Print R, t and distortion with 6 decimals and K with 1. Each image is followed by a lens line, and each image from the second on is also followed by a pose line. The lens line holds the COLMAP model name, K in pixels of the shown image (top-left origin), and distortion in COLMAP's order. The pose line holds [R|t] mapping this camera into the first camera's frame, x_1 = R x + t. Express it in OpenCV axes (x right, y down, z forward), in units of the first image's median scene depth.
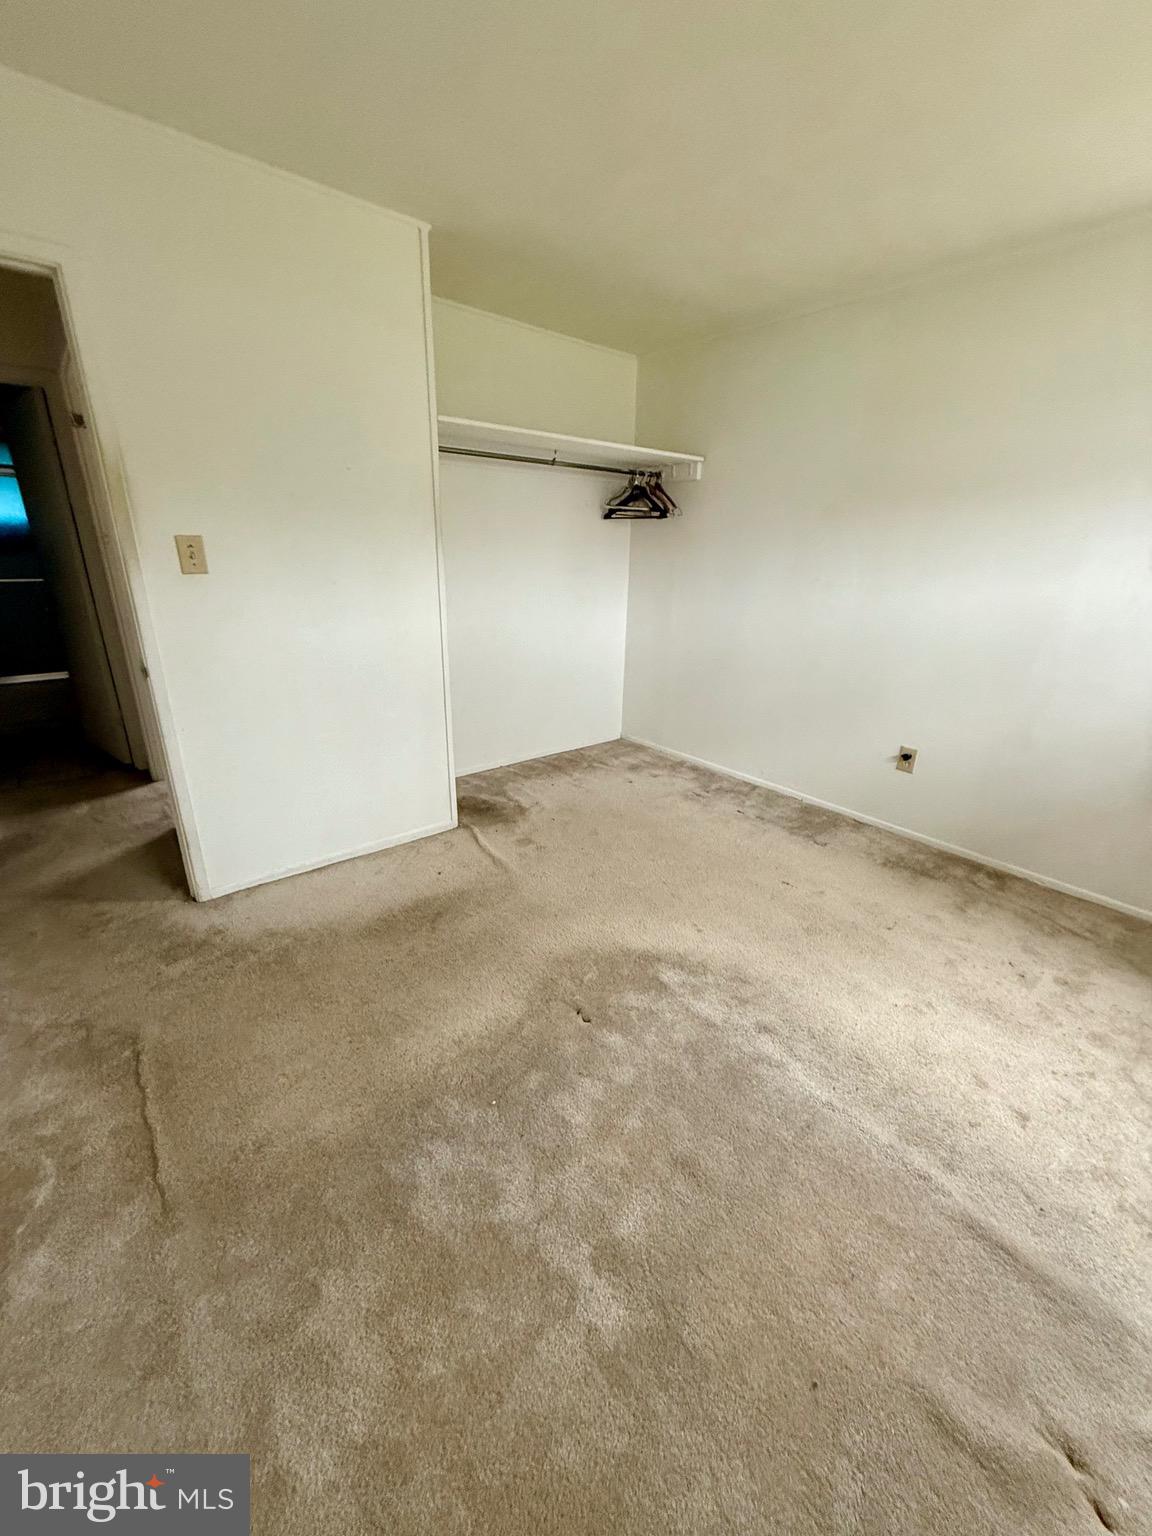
lens RADIAL K [[608.7, 0, 578.6], [0, 608.7, 763.2], [0, 0, 1]] dist [-0.000617, 0.000040]
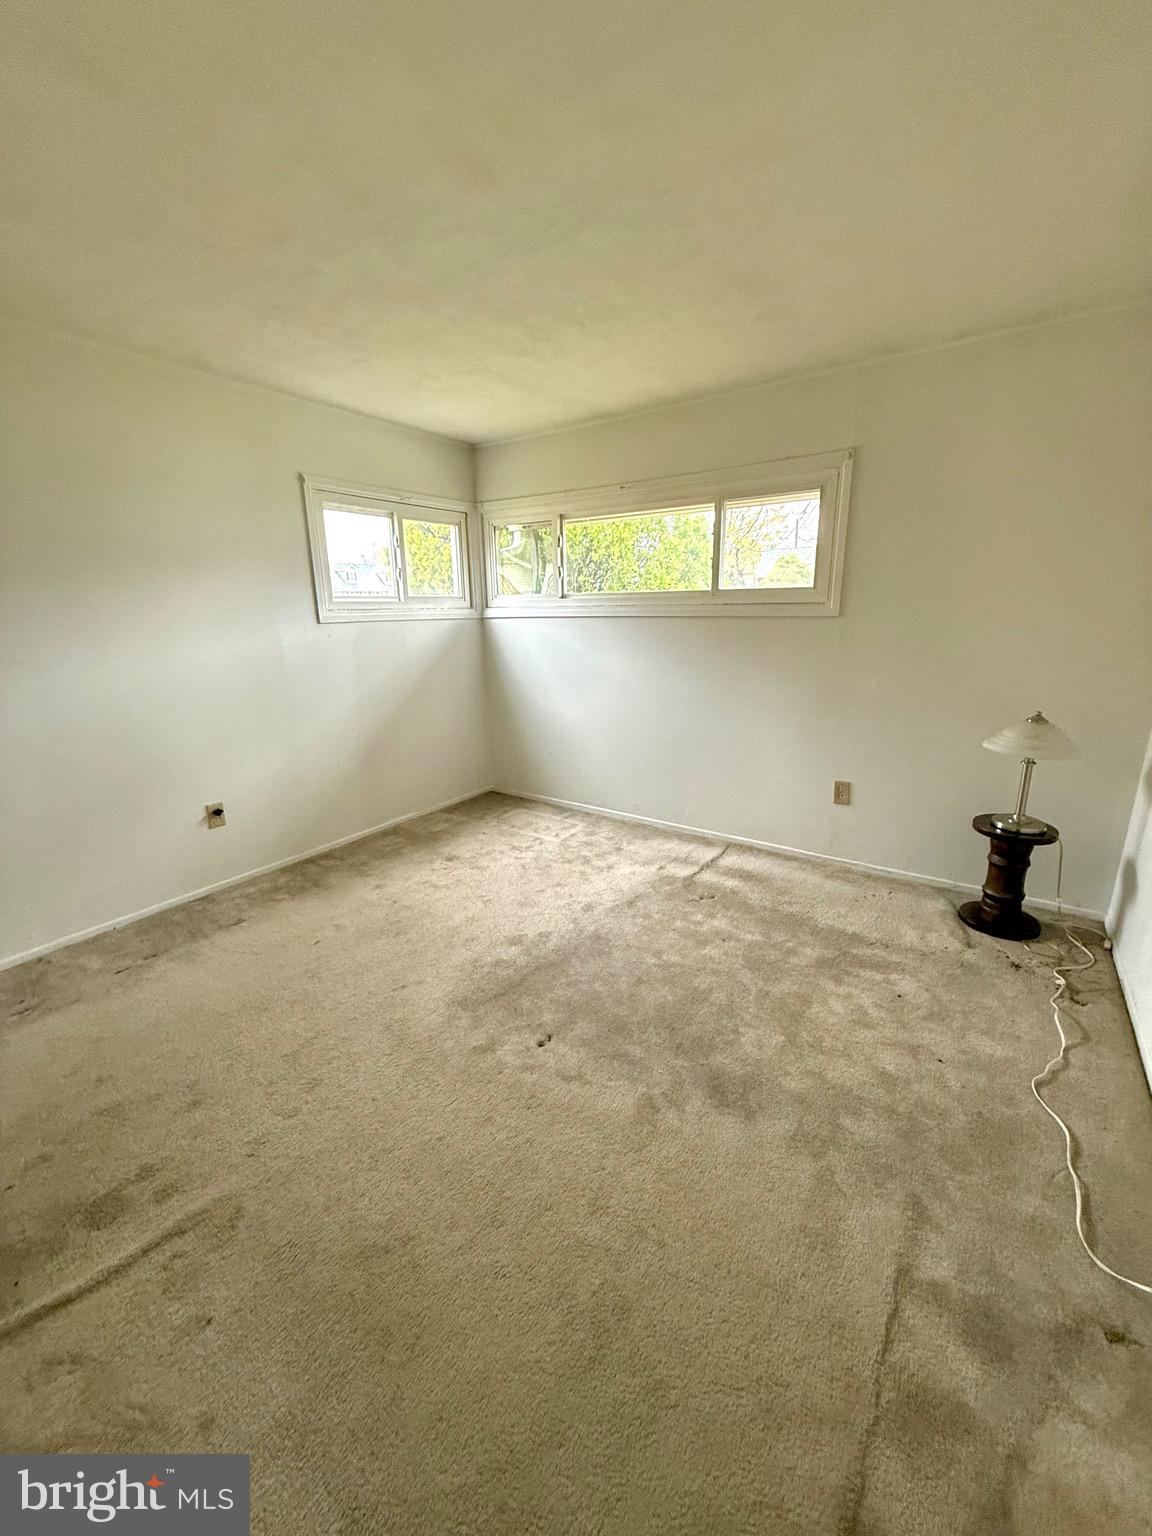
lens RADIAL K [[608.7, 0, 578.6], [0, 608.7, 763.2], [0, 0, 1]] dist [-0.000617, 0.000040]
pose [[-0.262424, -0.259930, 0.929284, -0.582989], [0.335019, 0.878589, 0.340358, -0.240641], [-0.904928, 0.400647, -0.143481, 0.593955]]
